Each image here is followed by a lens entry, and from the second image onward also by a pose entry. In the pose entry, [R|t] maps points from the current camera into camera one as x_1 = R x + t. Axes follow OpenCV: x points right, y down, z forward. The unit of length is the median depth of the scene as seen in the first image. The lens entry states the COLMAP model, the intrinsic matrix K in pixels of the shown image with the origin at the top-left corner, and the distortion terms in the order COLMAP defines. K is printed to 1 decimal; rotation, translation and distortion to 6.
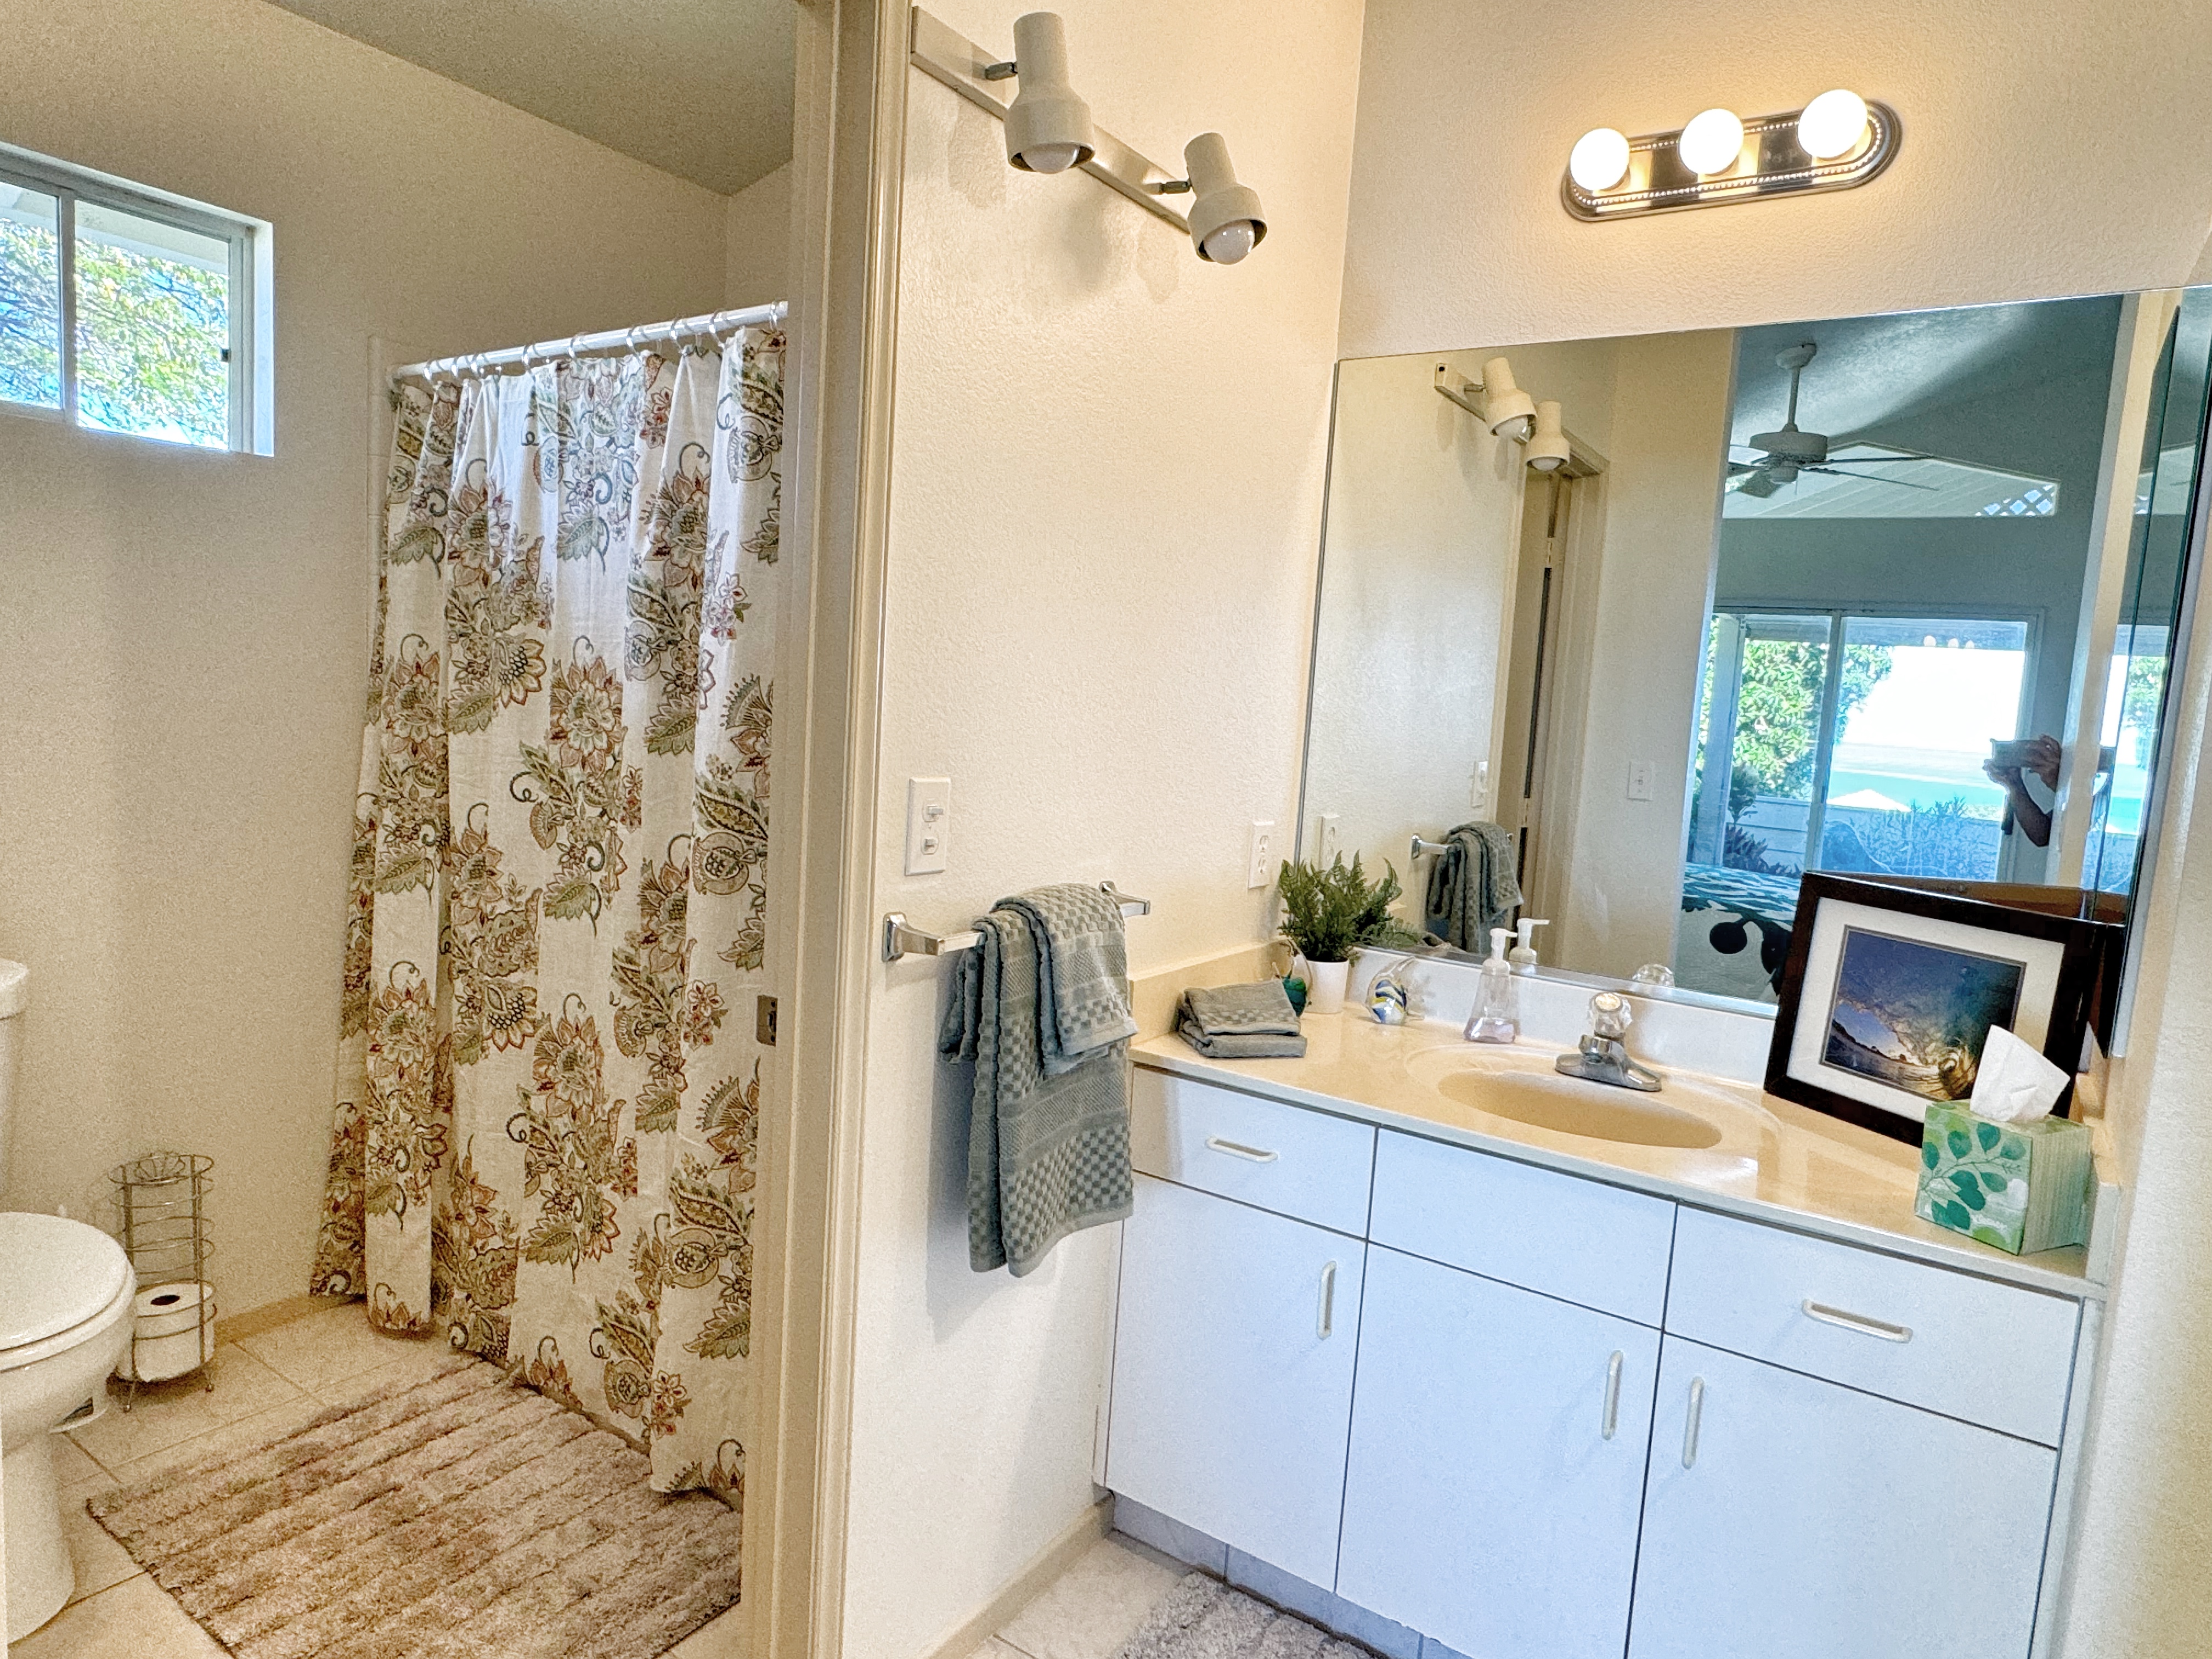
lens RADIAL K [[1323.0, 0, 1092.2], [0, 1323.0, 842.1], [0, 0, 1]] dist [-0.004375, 0.001496]
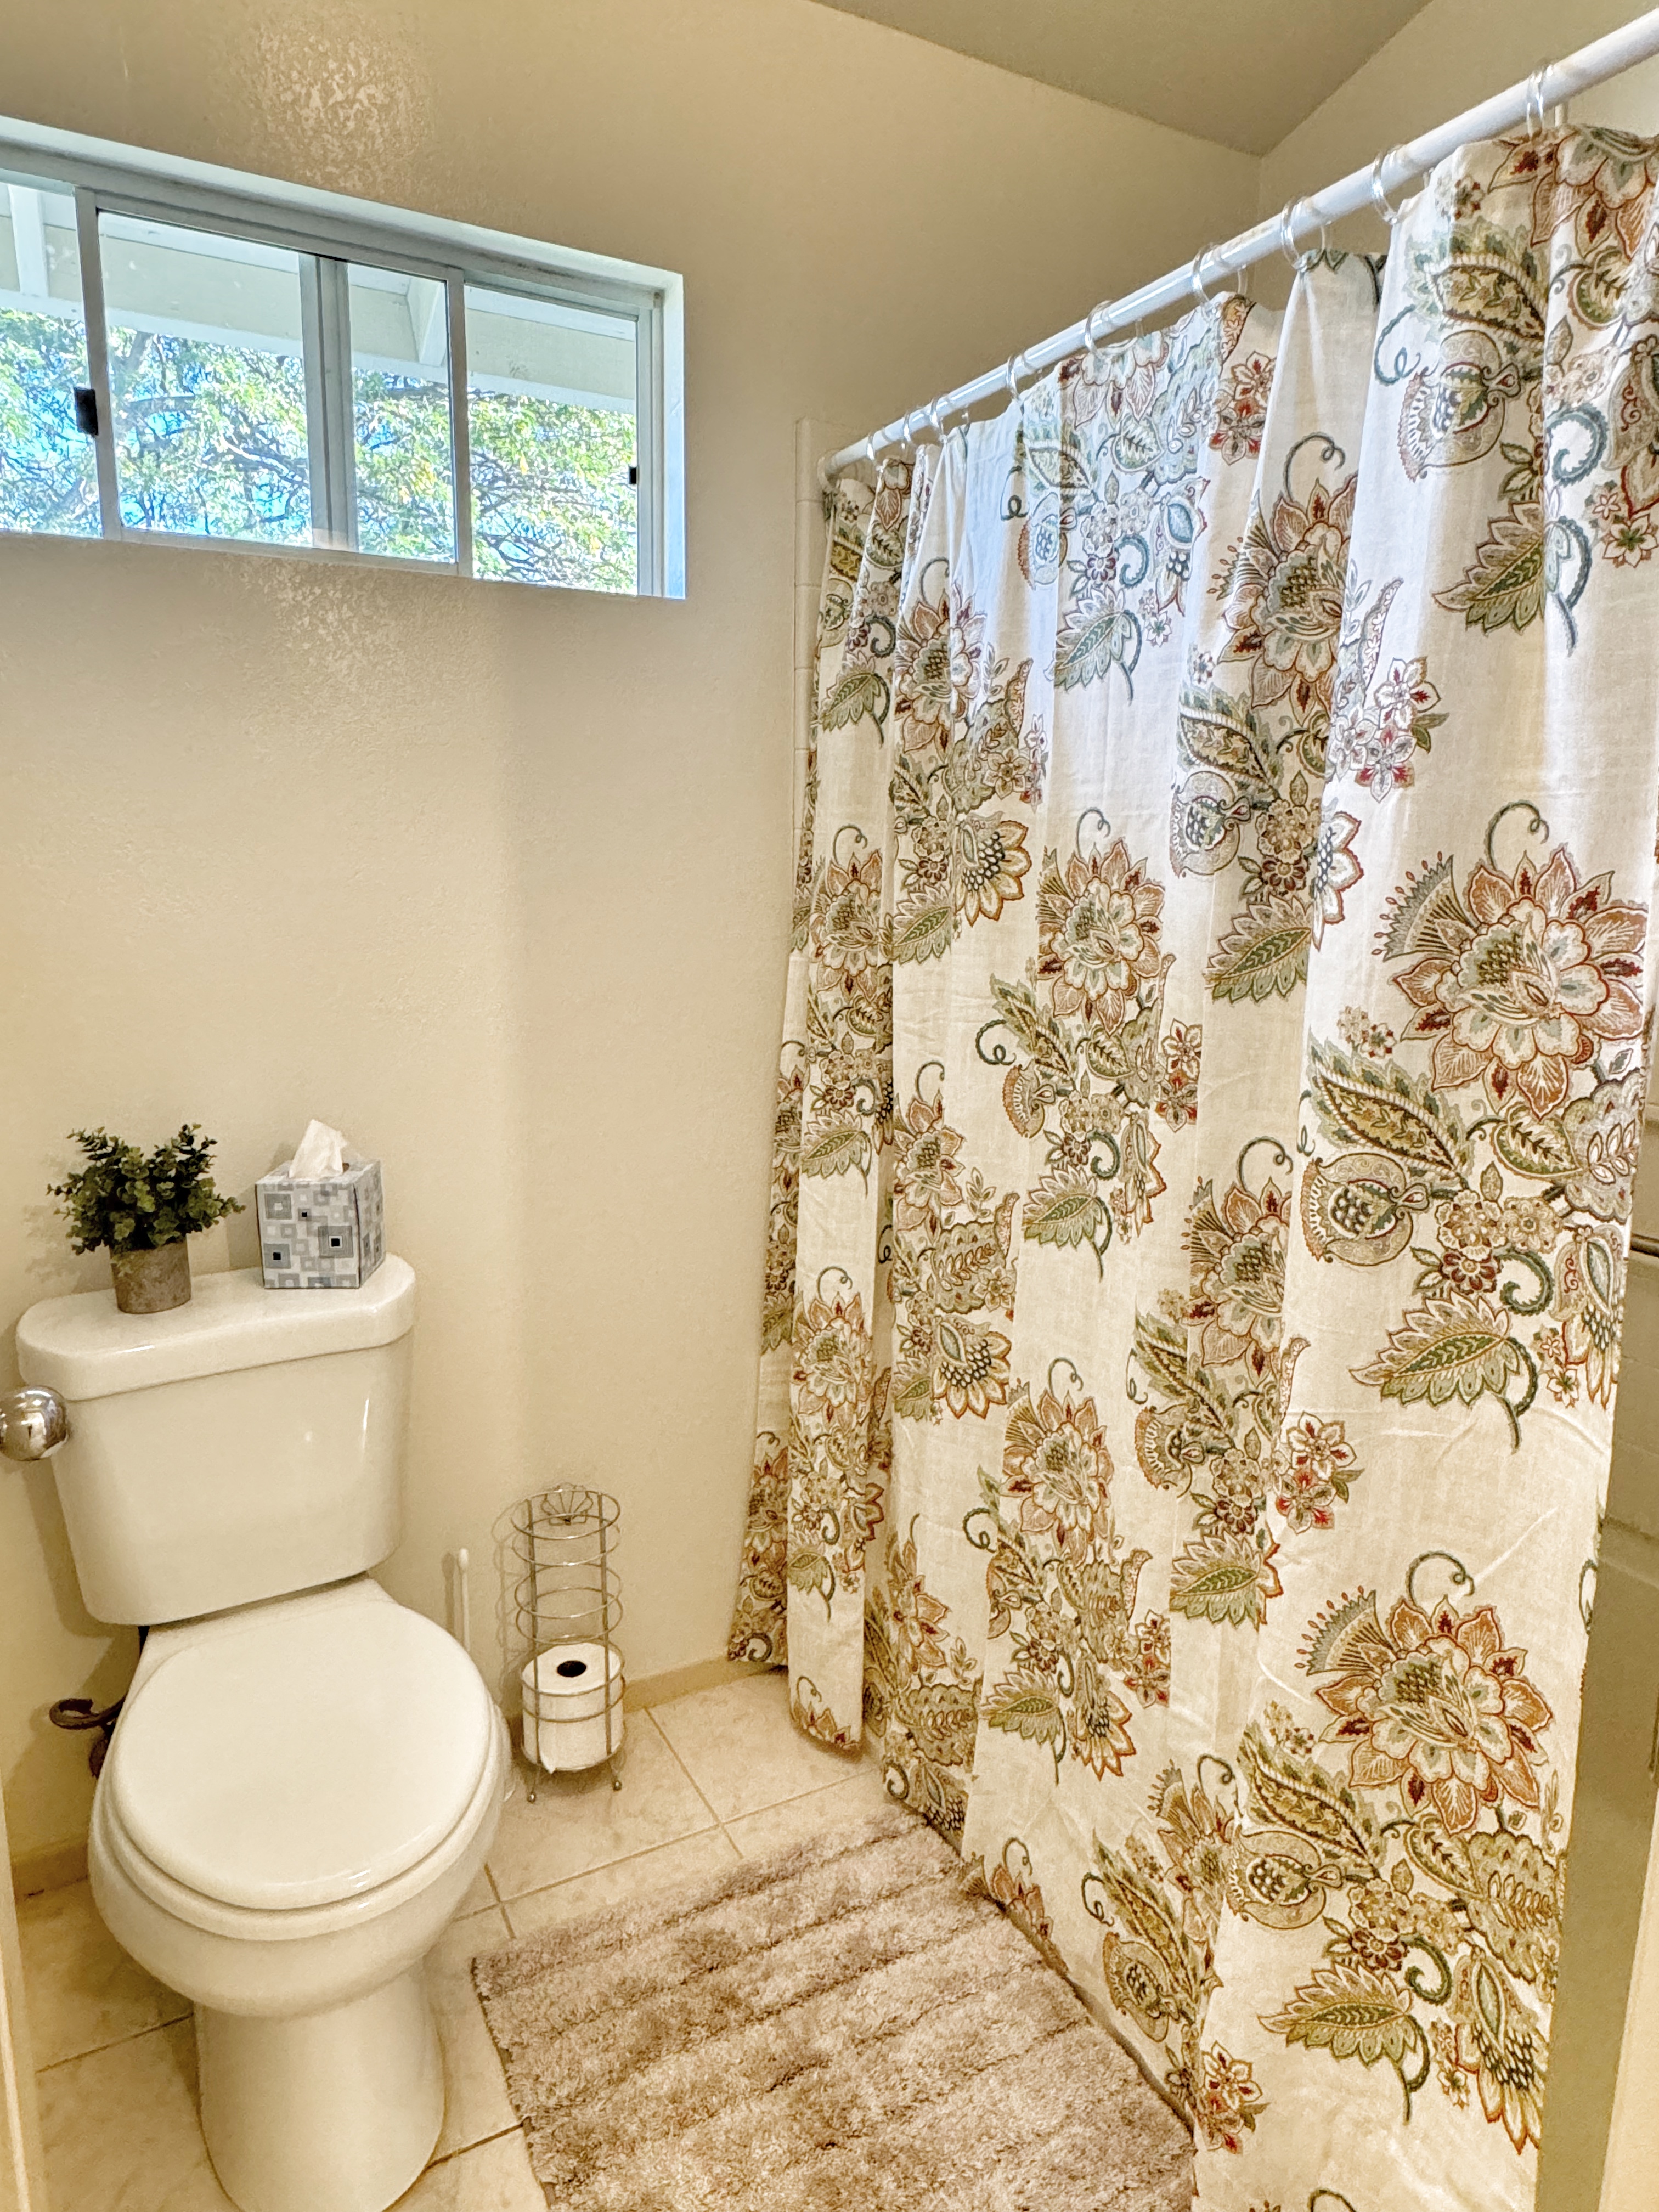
lens RADIAL K [[1323.0, 0, 829.5], [0, 1323.0, 1106.0], [0, 0, 1]] dist [-0.004375, 0.001496]
pose [[0.888340, 0.031819, -0.458083, -0.200537], [-0.006532, 0.998371, 0.056681, -0.048541], [0.459140, -0.047360, 0.887101, 0.371183]]
